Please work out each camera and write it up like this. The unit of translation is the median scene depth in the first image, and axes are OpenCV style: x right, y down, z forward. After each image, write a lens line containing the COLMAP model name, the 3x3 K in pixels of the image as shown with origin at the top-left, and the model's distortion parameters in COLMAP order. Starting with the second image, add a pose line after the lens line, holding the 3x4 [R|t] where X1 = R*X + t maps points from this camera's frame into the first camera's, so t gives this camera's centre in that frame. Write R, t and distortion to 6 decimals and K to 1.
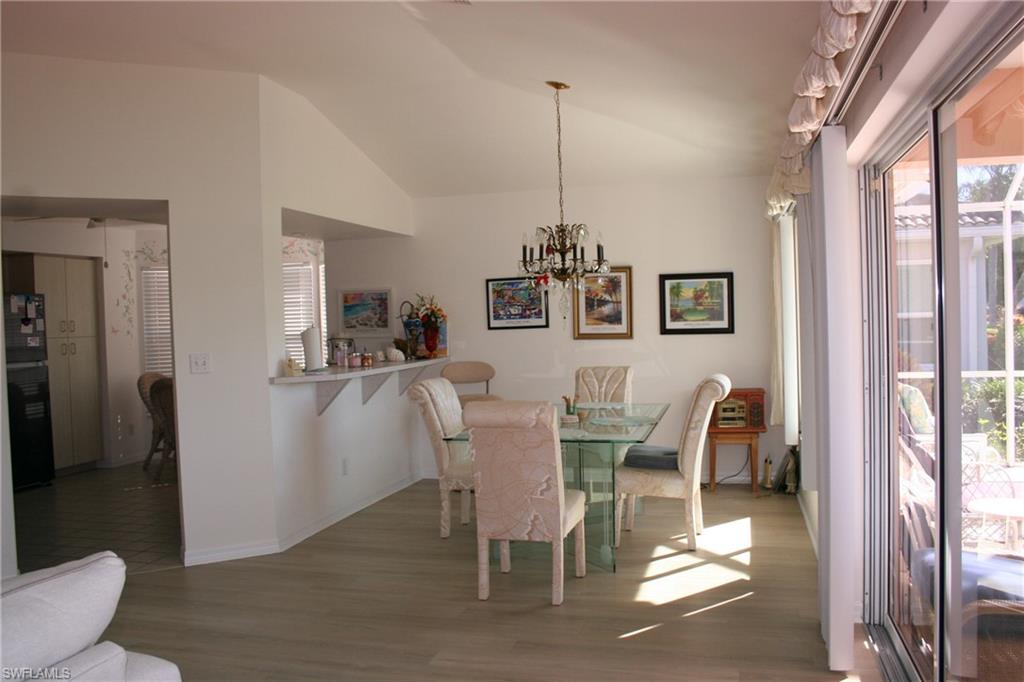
lens RADIAL K [[870.5, 0, 506.1], [0, 870.5, 334.3], [0, 0, 1]] dist [-0.144205, 0.118685]
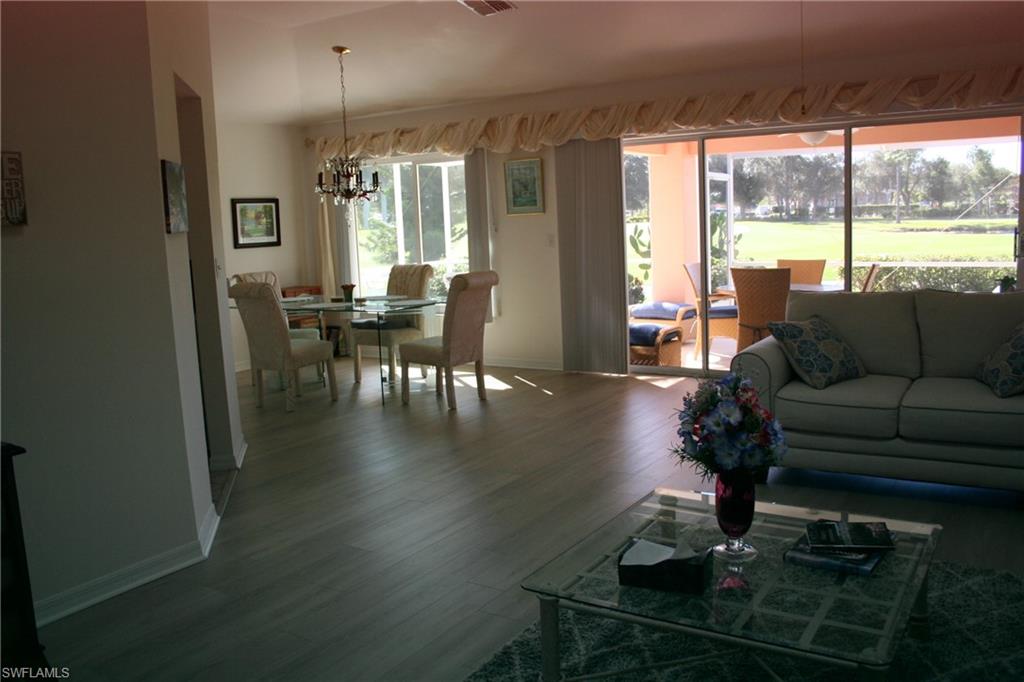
lens RADIAL K [[870.5, 0, 510.4], [0, 870.5, 334.4], [0, 0, 1]] dist [-0.144205, 0.118685]
pose [[0.325316, -0.118700, 0.938126, -0.808770], [0.055379, 0.992779, 0.106411, 0.012537], [-0.943982, 0.017336, 0.329541, 0.231767]]
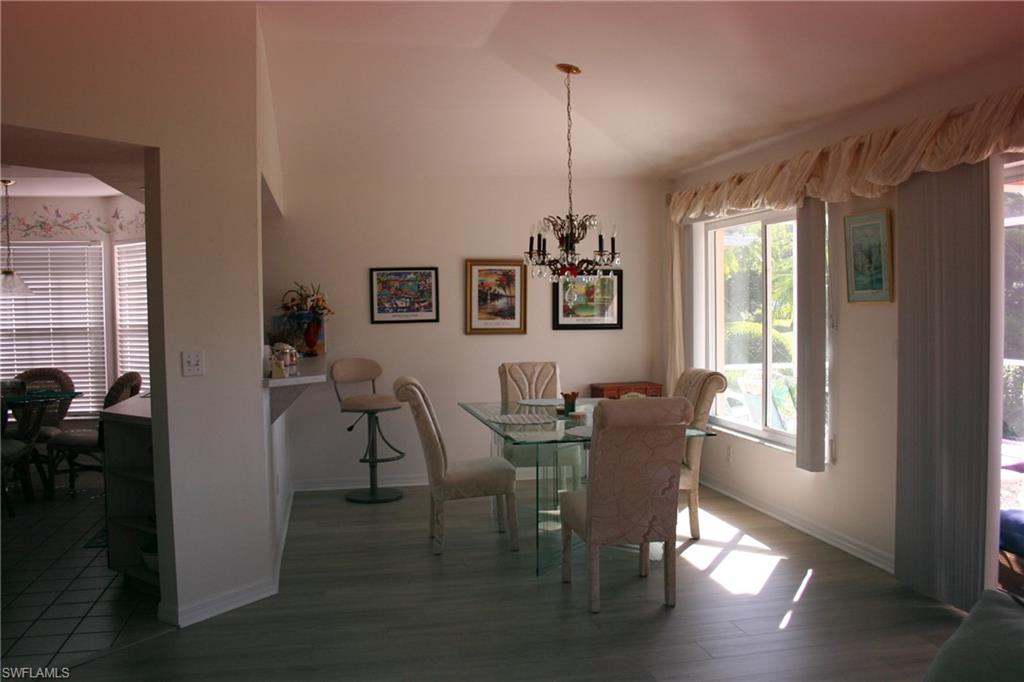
lens RADIAL K [[870.5, 0, 517.0], [0, 870.5, 337.8], [0, 0, 1]] dist [-0.144205, 0.118685]
pose [[0.891365, 0.001458, 0.453285, -0.301510], [-0.004707, 0.999971, 0.006039, 0.003440], [-0.453262, -0.007517, 0.891345, 0.121463]]
